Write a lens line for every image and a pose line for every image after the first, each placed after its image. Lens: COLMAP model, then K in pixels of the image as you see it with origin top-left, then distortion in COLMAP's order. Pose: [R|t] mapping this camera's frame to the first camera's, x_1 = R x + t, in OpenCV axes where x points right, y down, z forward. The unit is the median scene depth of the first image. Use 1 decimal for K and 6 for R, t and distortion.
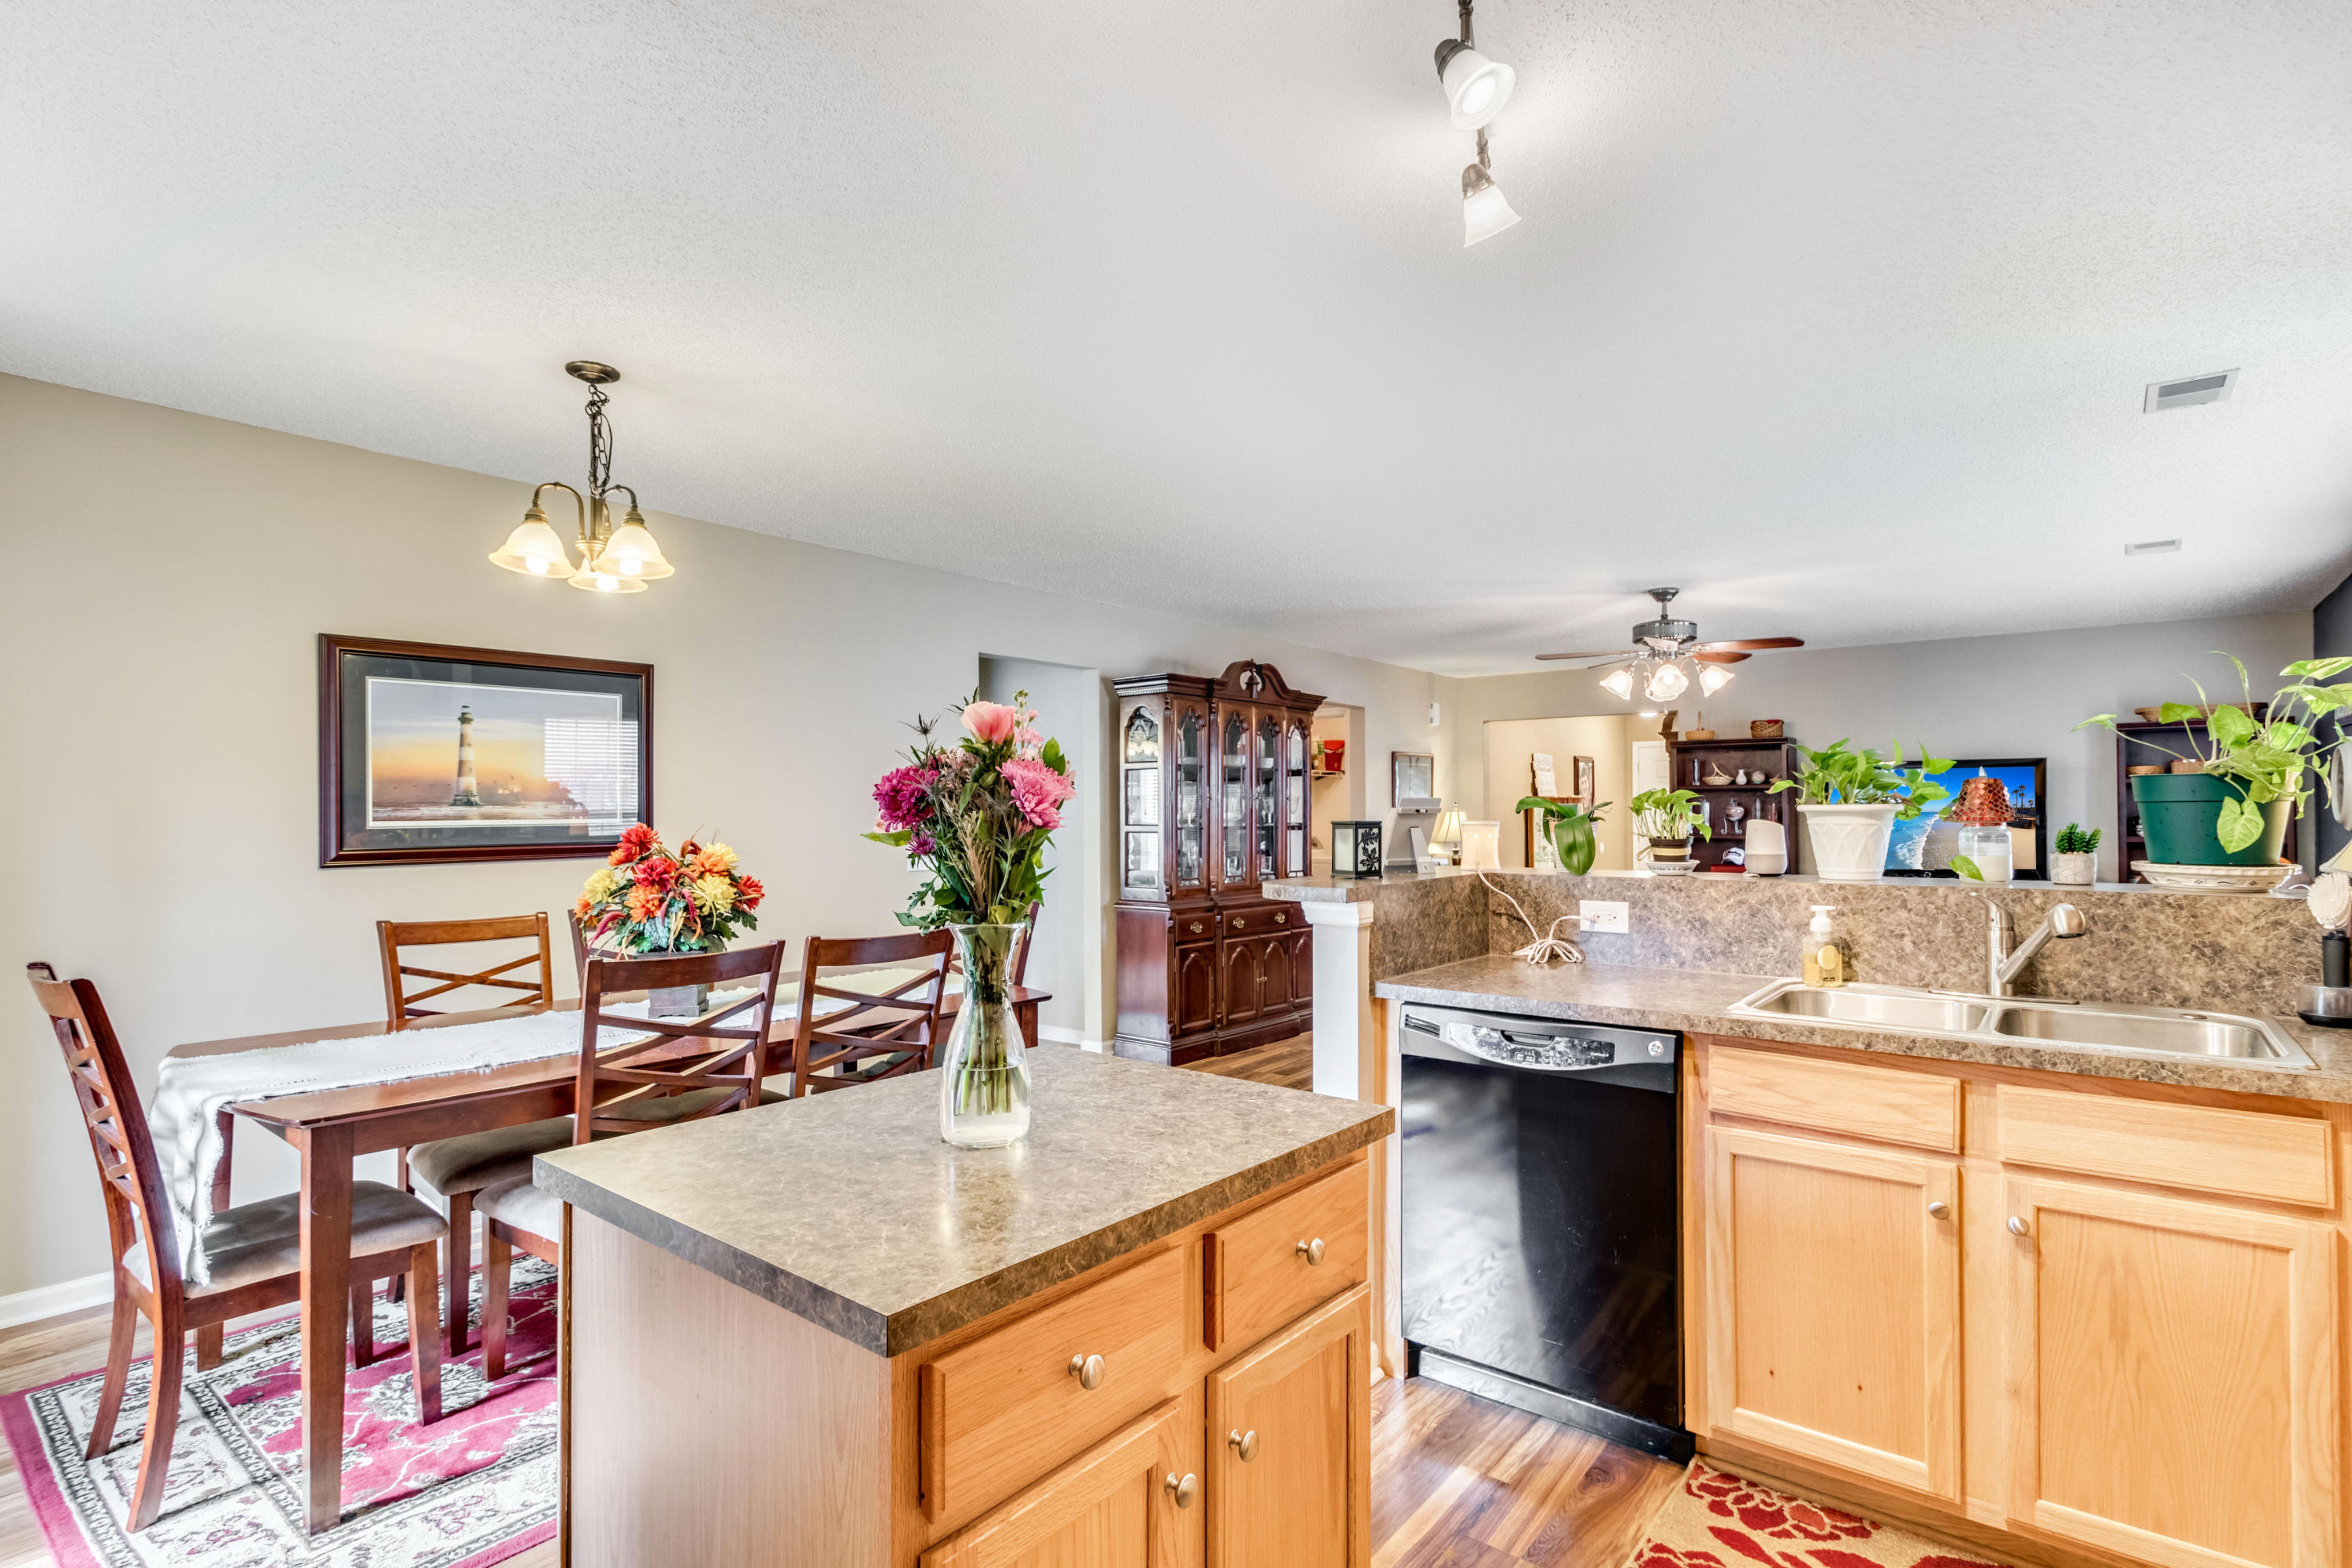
lens RADIAL K [[1129.1, 0, 1180.3], [0, 1129.1, 810.5], [0, 0, 1]] dist [-0.005114, 0.000120]
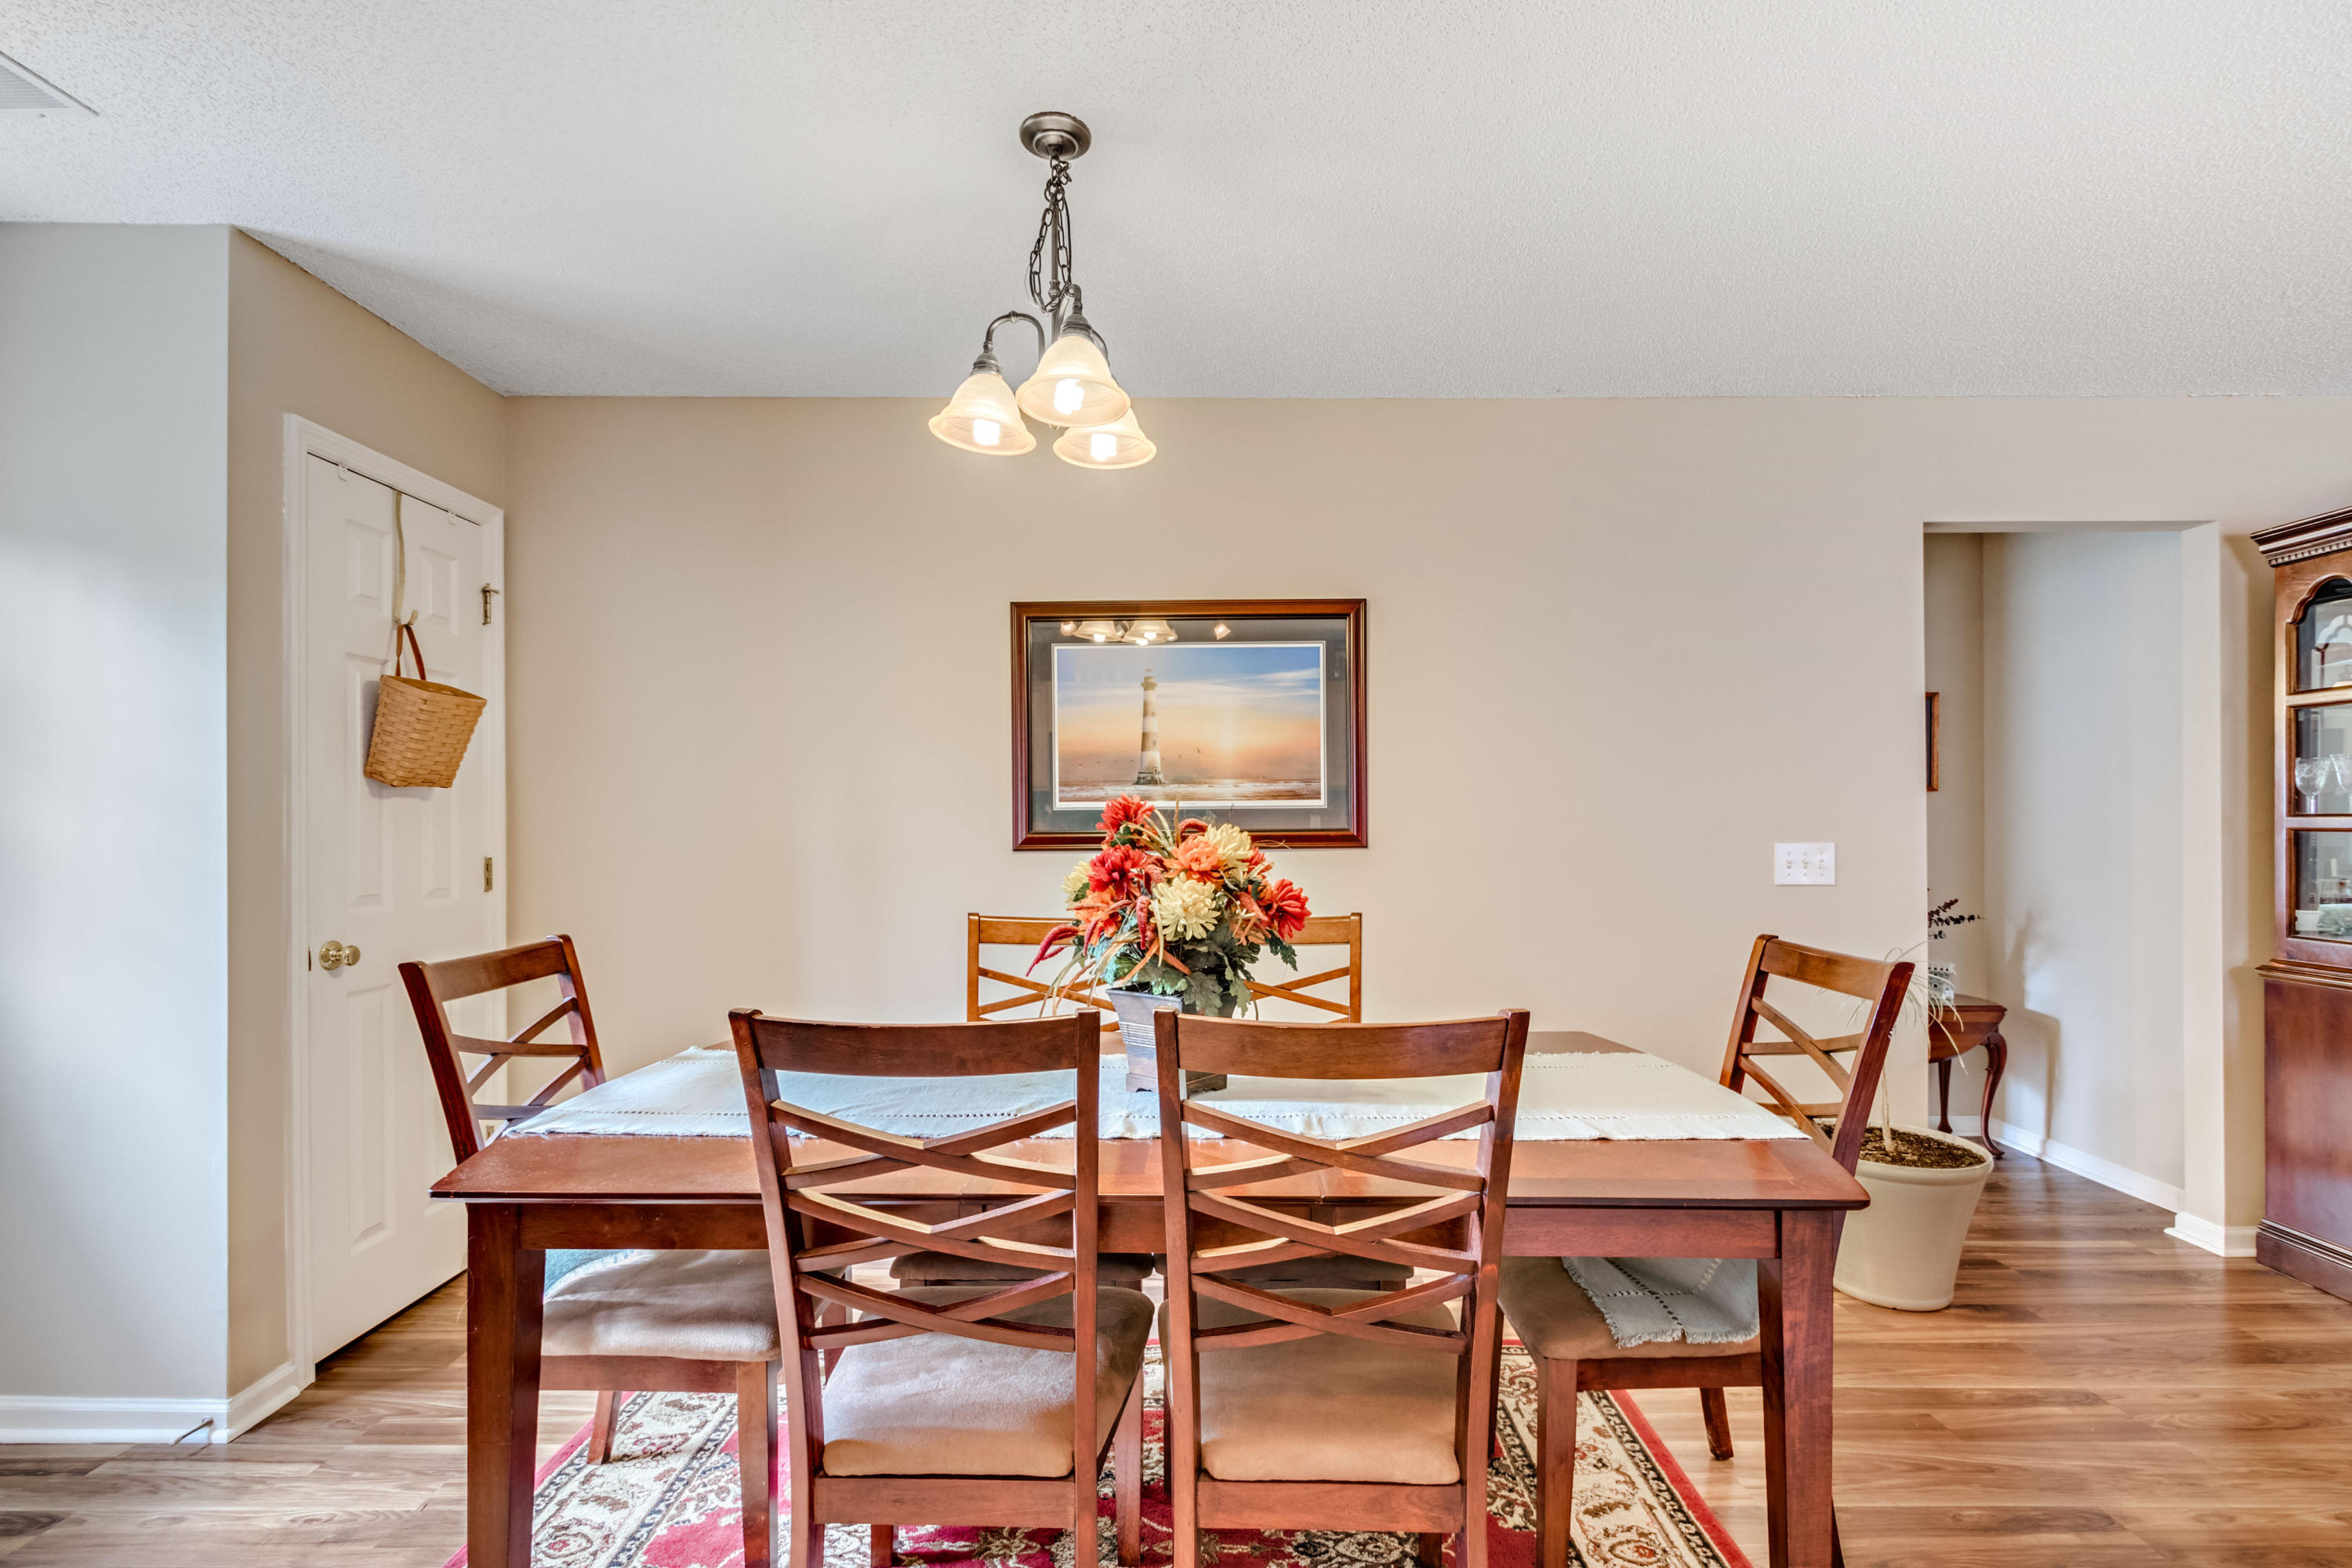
lens RADIAL K [[1129.1, 0, 1180.3], [0, 1129.1, 810.5], [0, 0, 1]] dist [-0.005114, 0.000120]
pose [[0.639822, -0.001977, -0.768521, 0.046035], [-0.000658, 0.999995, -0.003120, 0.019316], [0.768523, 0.002502, 0.639817, 0.496751]]
